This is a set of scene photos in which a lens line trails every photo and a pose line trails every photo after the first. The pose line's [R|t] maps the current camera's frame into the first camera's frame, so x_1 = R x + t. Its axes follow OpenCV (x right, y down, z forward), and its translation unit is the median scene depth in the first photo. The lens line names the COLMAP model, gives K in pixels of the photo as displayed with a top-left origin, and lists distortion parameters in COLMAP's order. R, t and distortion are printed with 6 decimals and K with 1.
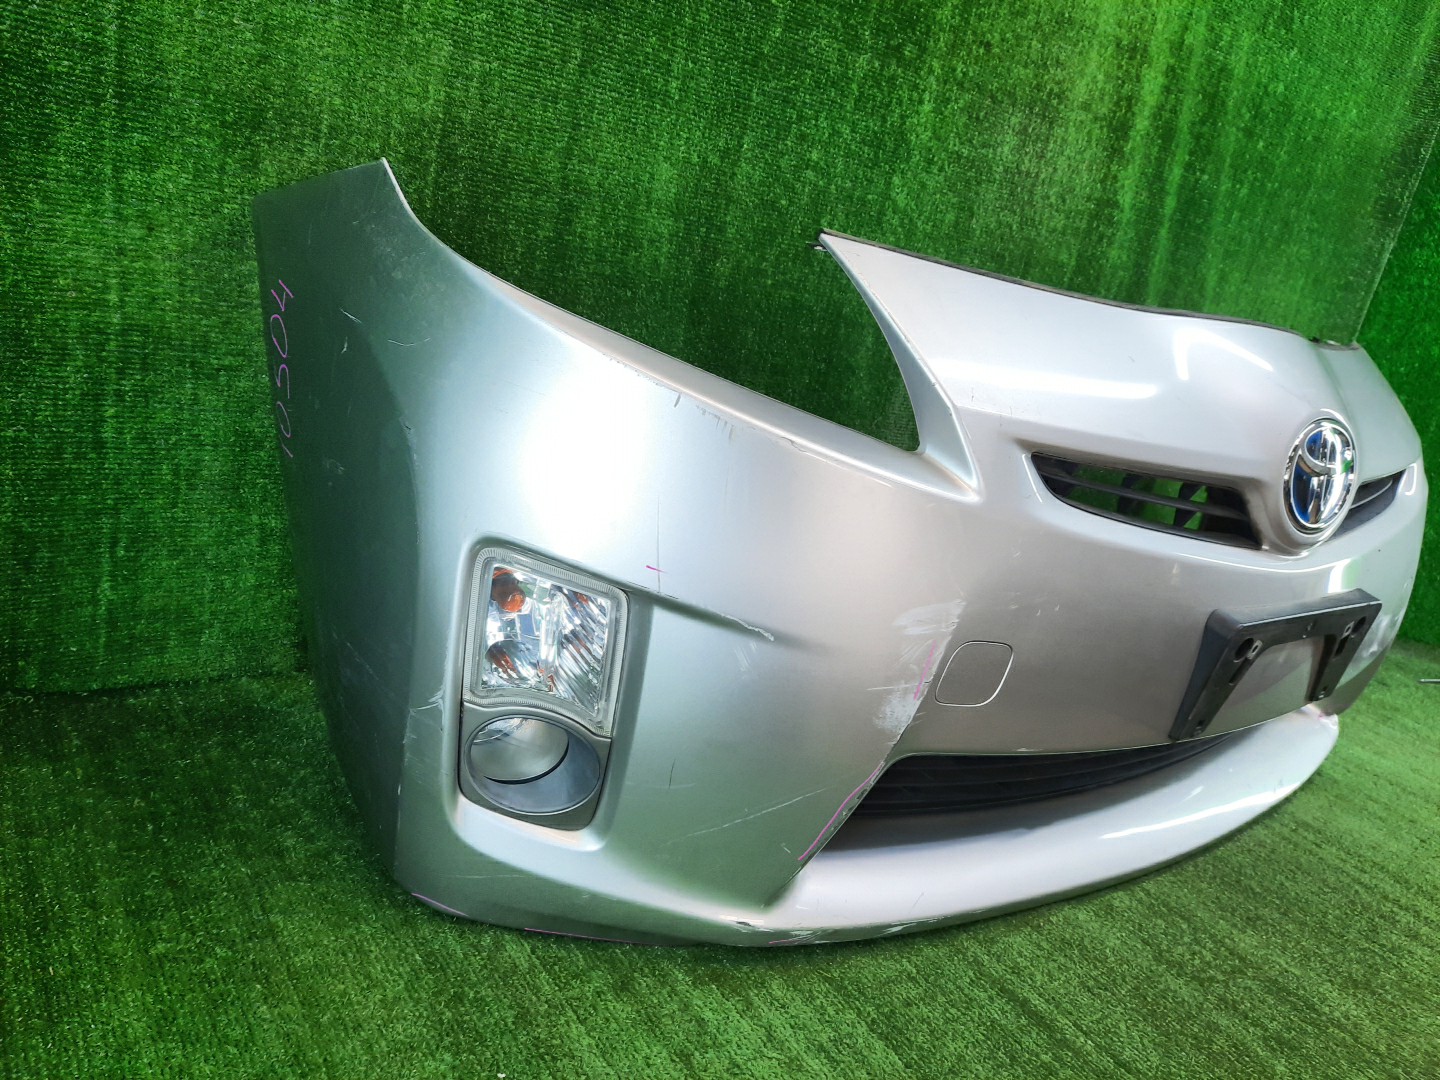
lens RADIAL K [[1098.7, 0, 725.6], [0, 1098.7, 544.1], [0, 0, 1]] dist [0.014669, -0.022987]
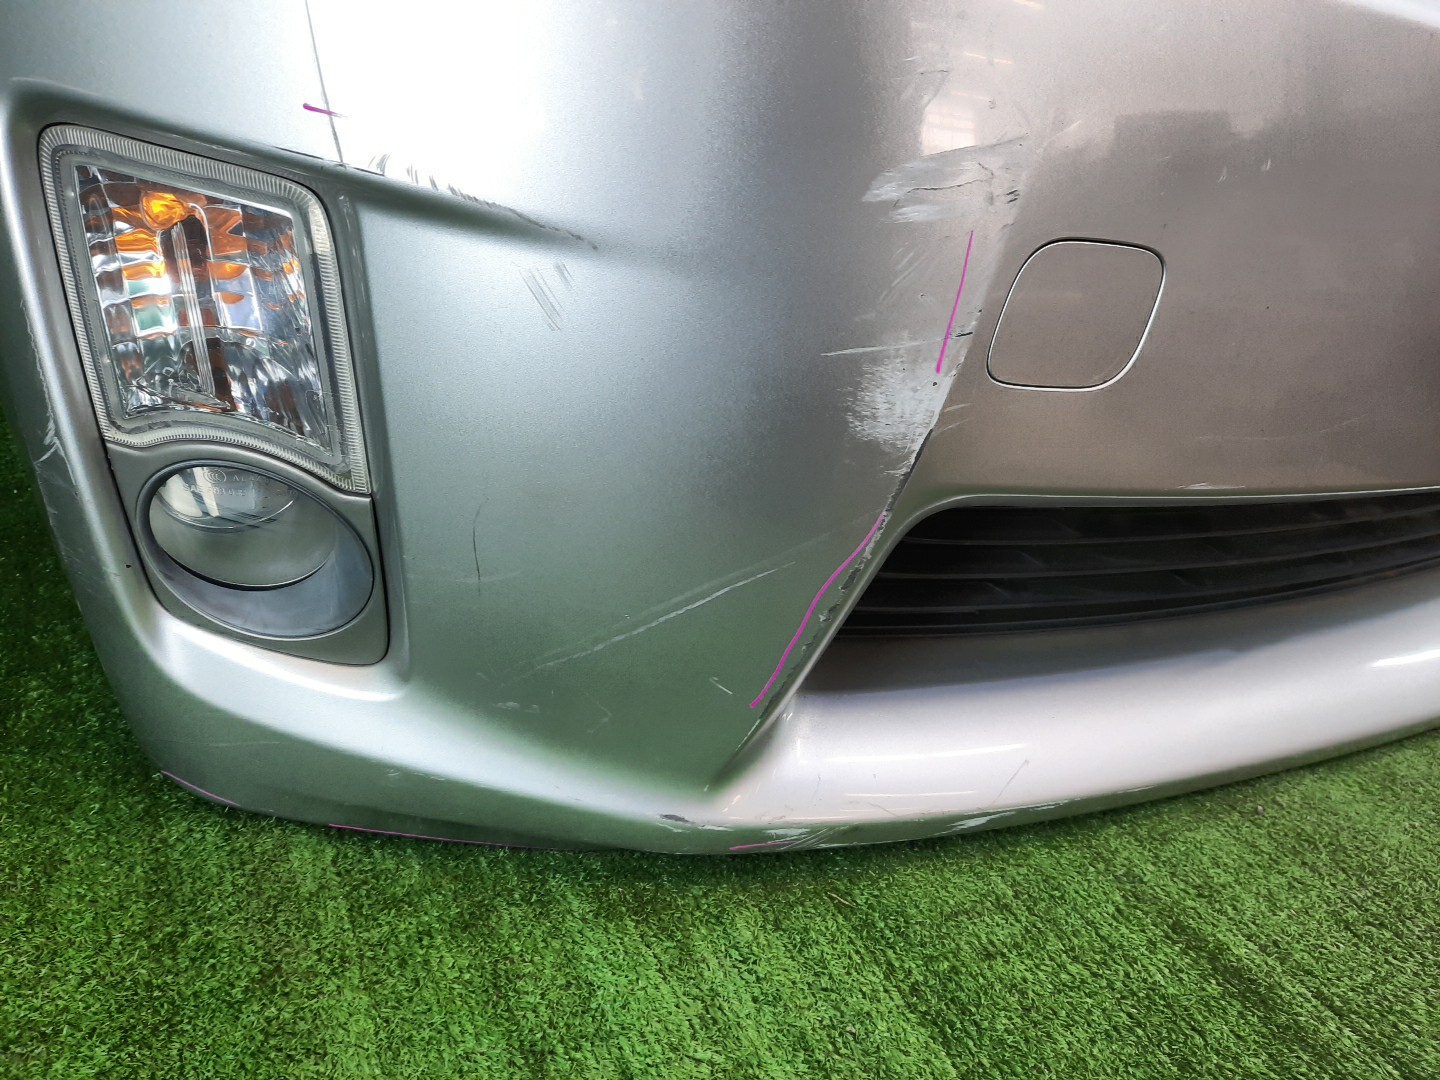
lens RADIAL K [[1098.7, 0, 707.5], [0, 1098.7, 564.1], [0, 0, 1]] dist [0.014669, -0.022987]
pose [[0.974451, -0.049144, -0.219159, 0.160030], [0.079146, 0.988312, 0.130289, 0.139759], [0.210195, -0.144306, 0.966951, 0.463339]]
